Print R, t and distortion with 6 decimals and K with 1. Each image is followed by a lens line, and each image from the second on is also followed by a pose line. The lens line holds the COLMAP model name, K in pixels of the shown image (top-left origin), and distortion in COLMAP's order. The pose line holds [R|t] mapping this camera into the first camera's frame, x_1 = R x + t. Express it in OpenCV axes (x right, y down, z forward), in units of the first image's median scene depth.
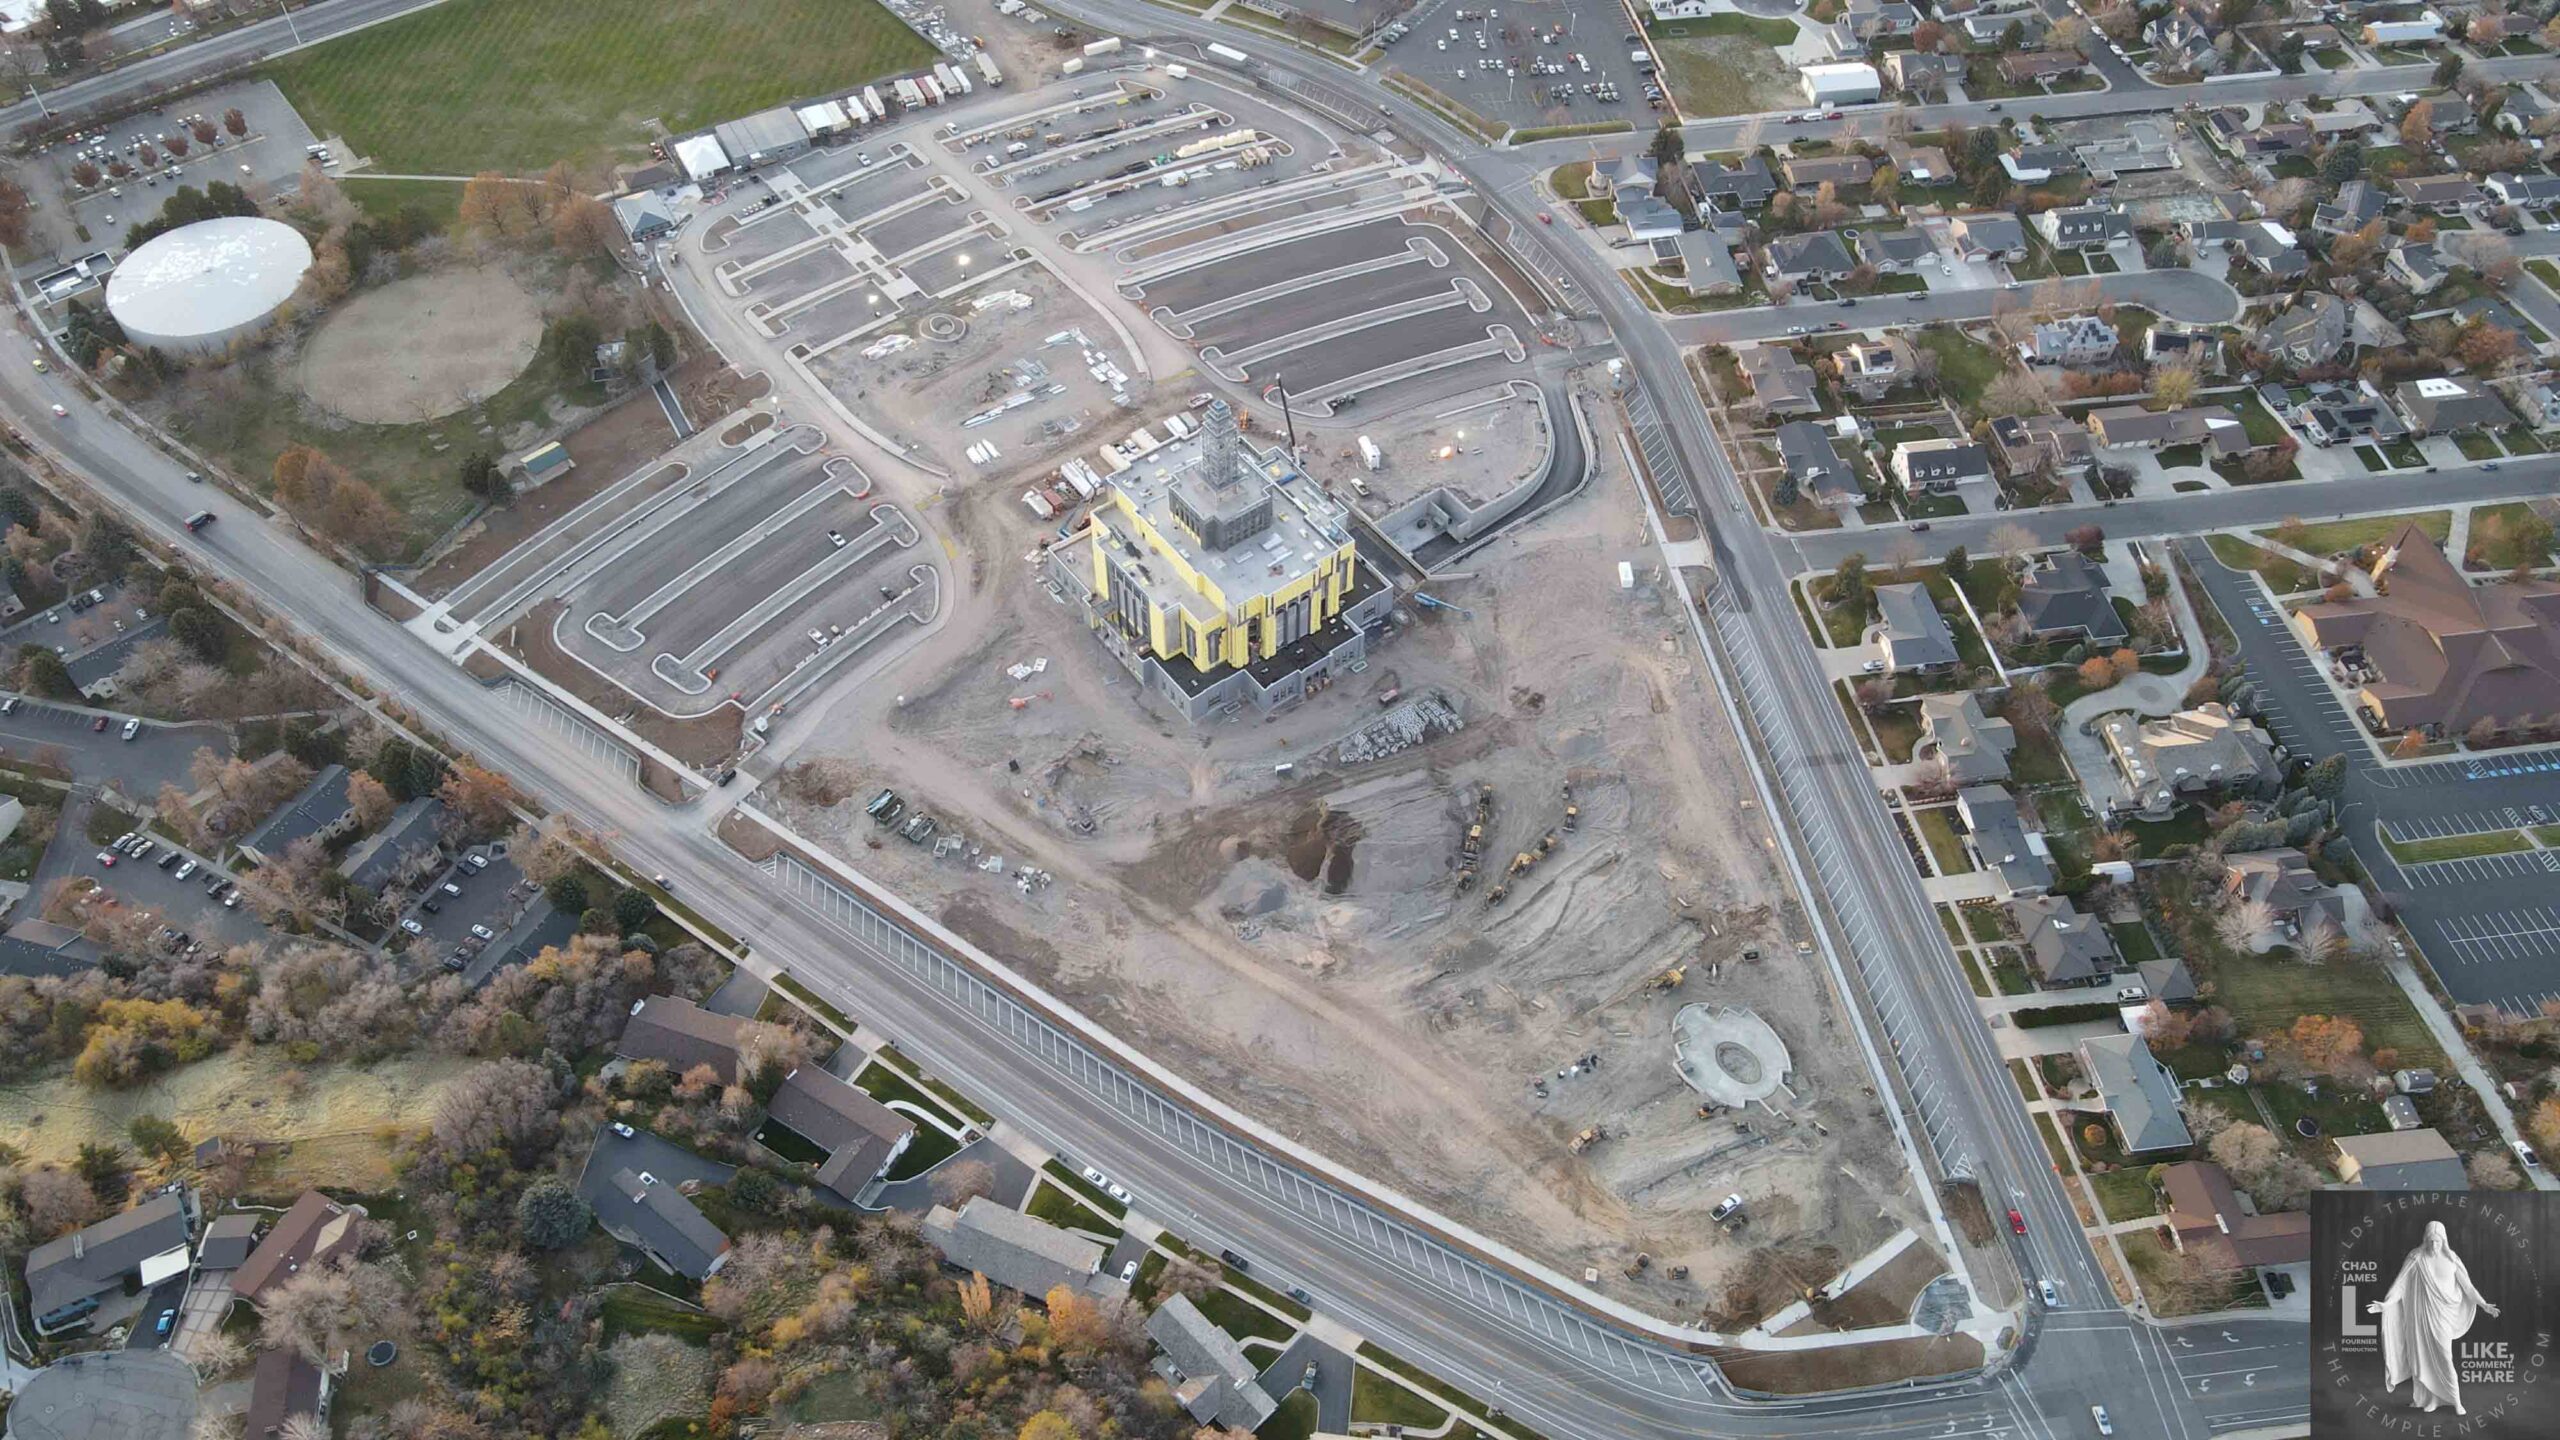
lens RADIAL K [[1893.5, 0, 1272.1], [0, 1893.5, 705.8], [0, 0, 1]] dist [0.000217, 0.030533]
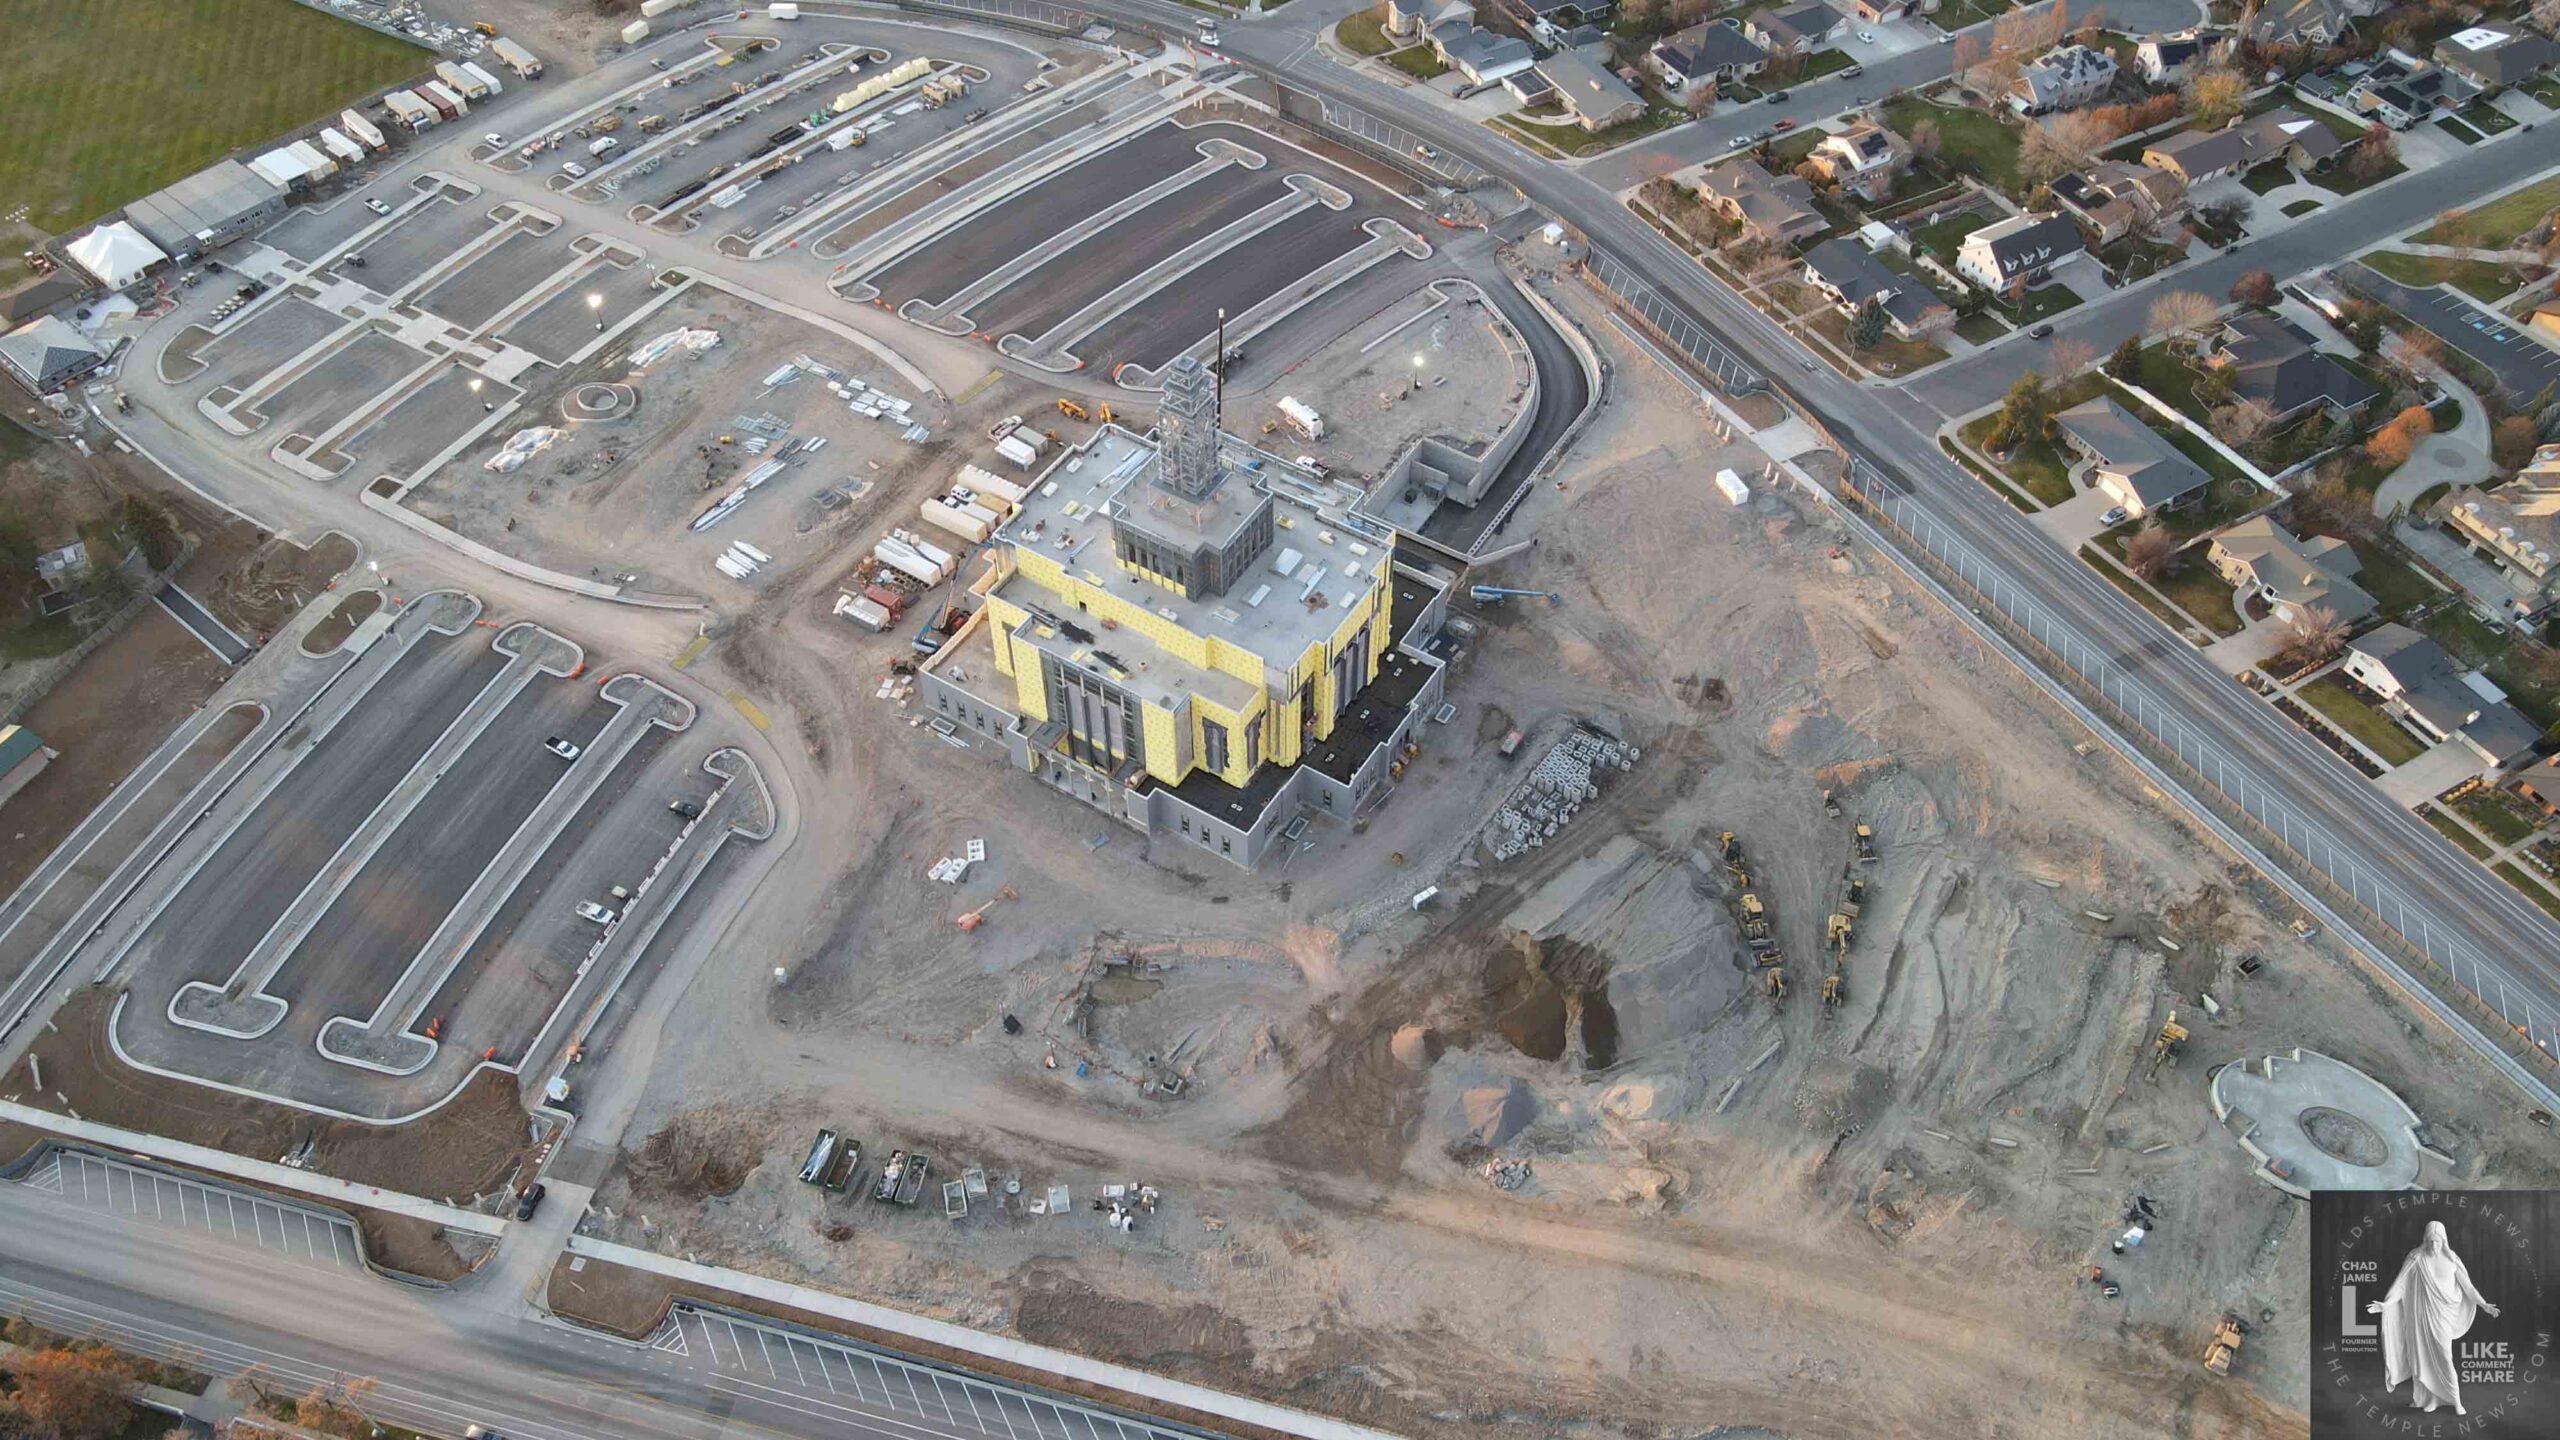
lens RADIAL K [[1893.5, 0, 1272.1], [0, 1893.5, 705.8], [0, 0, 1]] dist [0.000217, 0.030533]
pose [[0.934240, -0.271064, 0.231776, -0.152877], [0.276663, 0.960928, 0.008643, -0.042911], [-0.225063, 0.056050, 0.972731, 0.346858]]
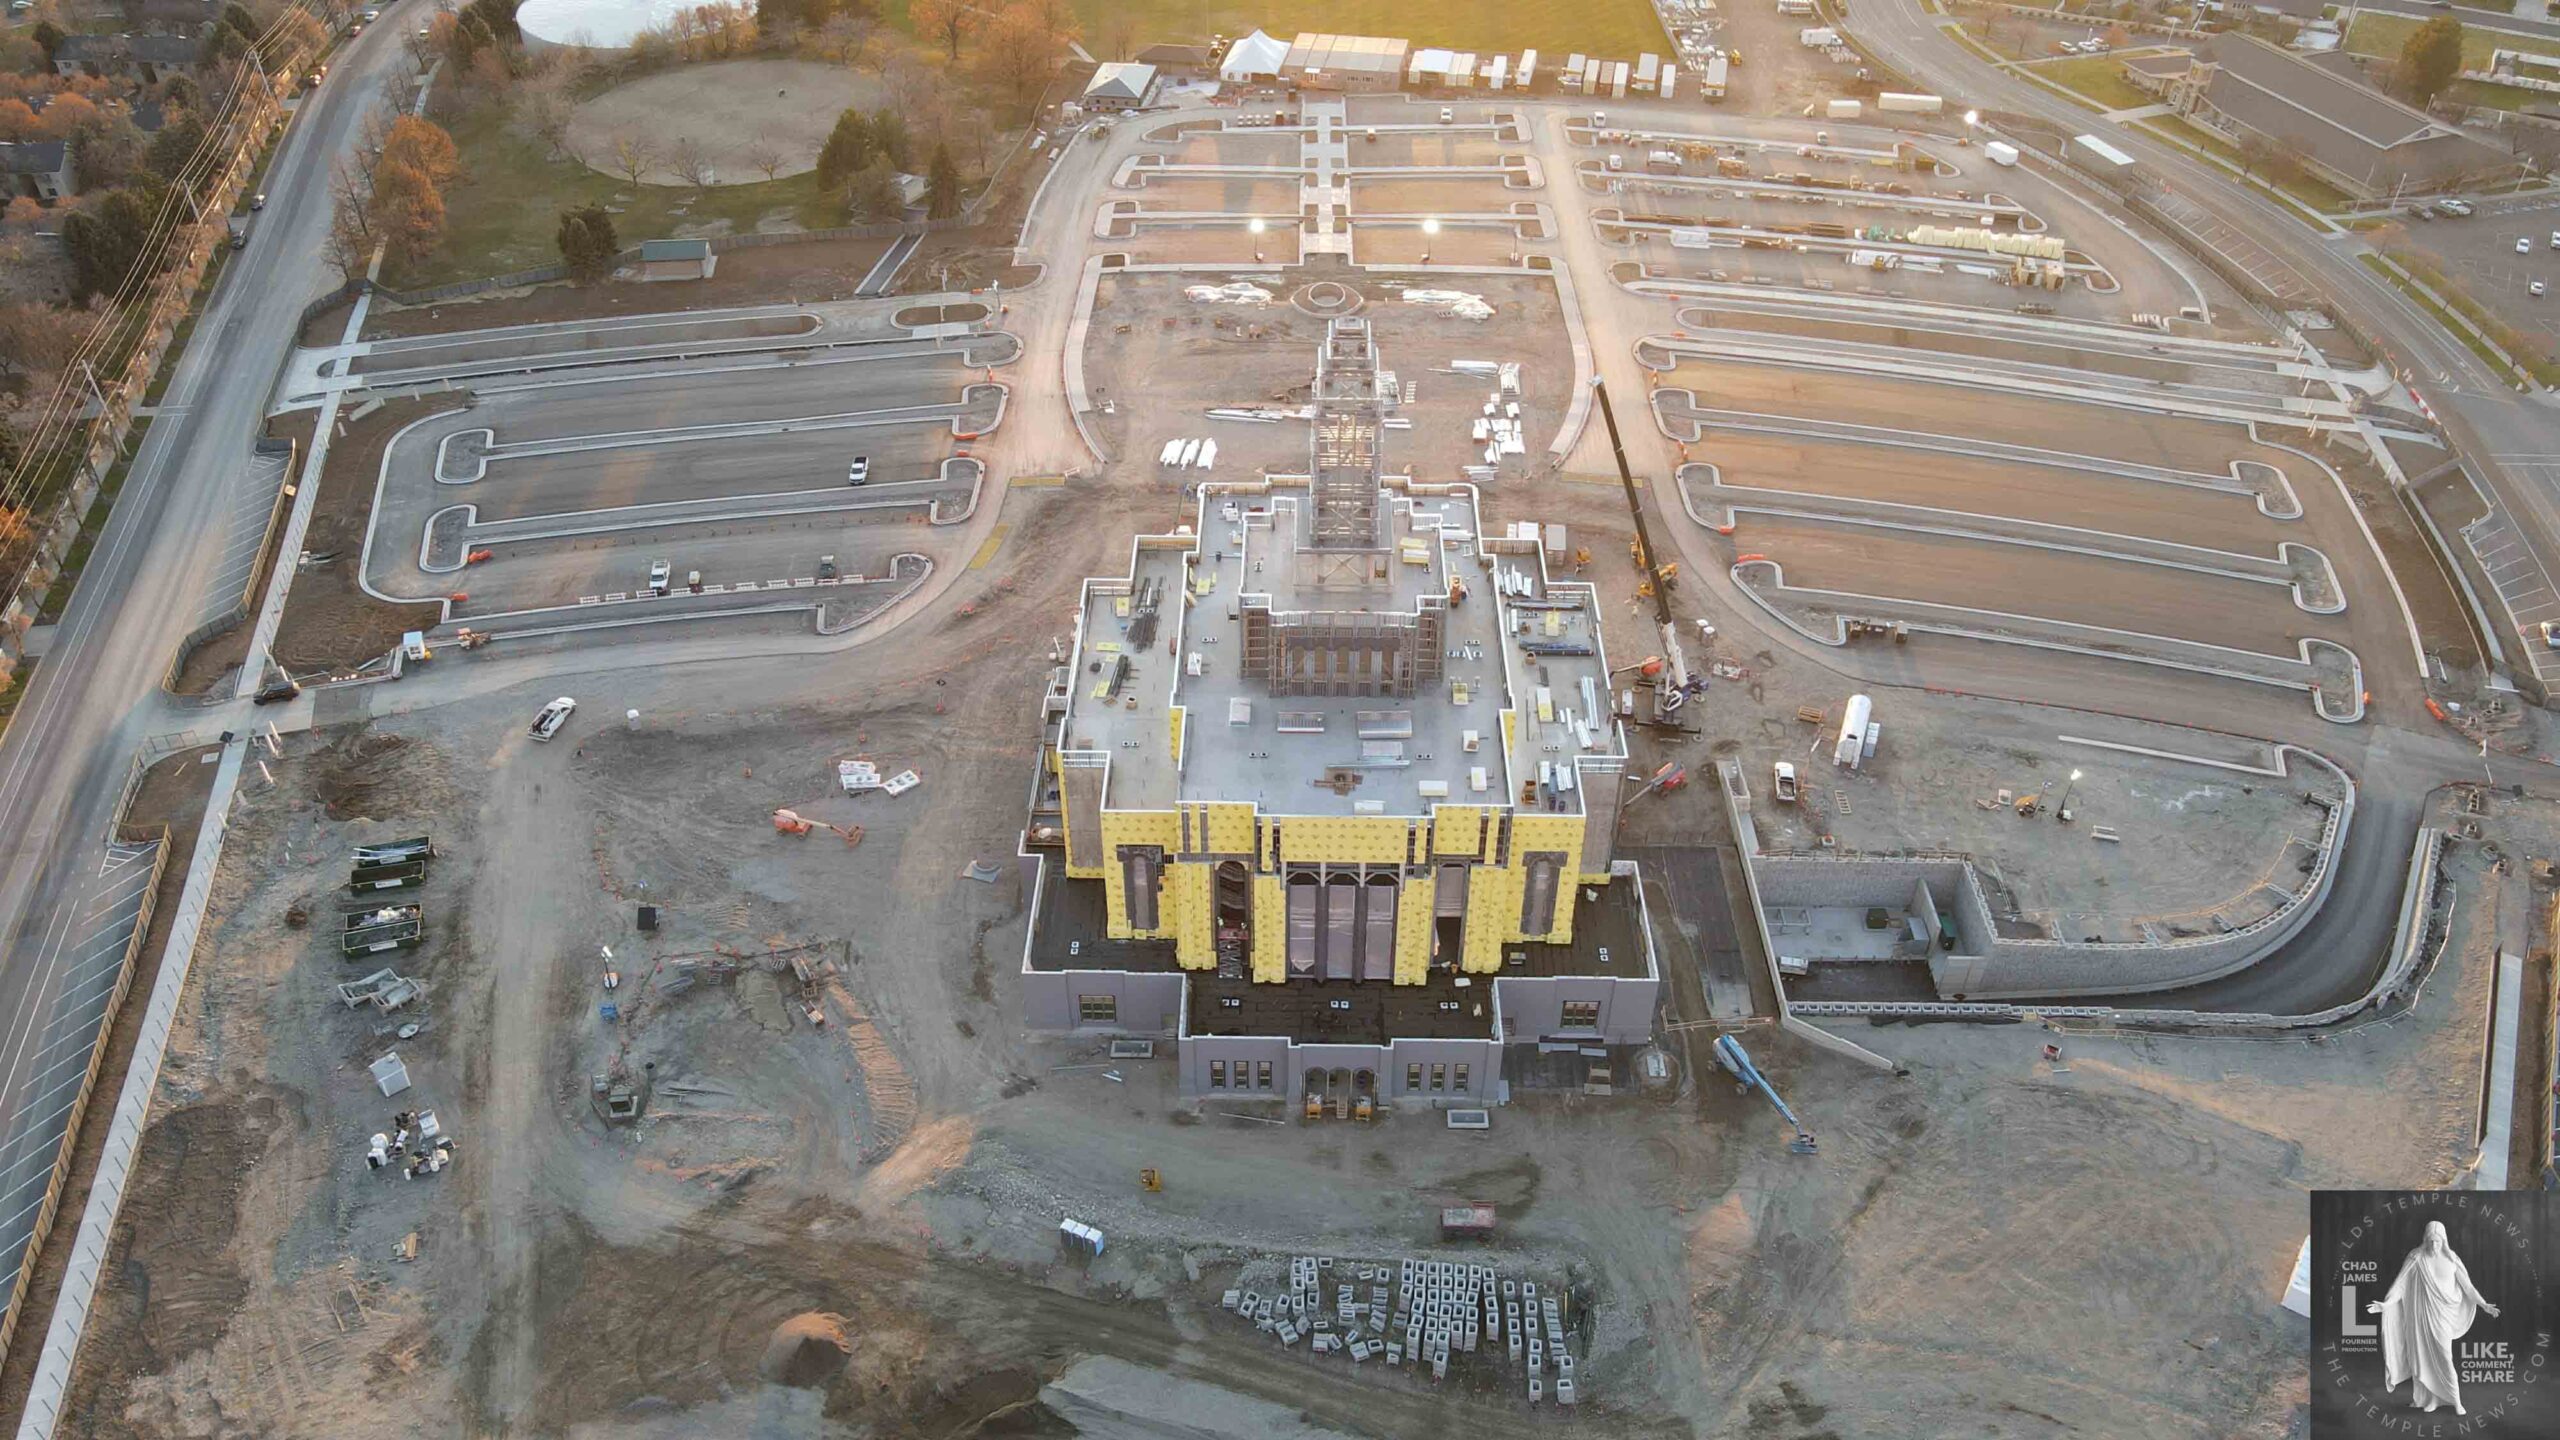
lens RADIAL K [[1893.5, 0, 1272.1], [0, 1893.5, 705.8], [0, 0, 1]] dist [0.000217, 0.030533]
pose [[0.788676, 0.385638, -0.478825, 0.158068], [-0.471755, 0.879019, -0.069083, -0.046361], [0.394255, 0.280372, 0.875188, 0.580436]]
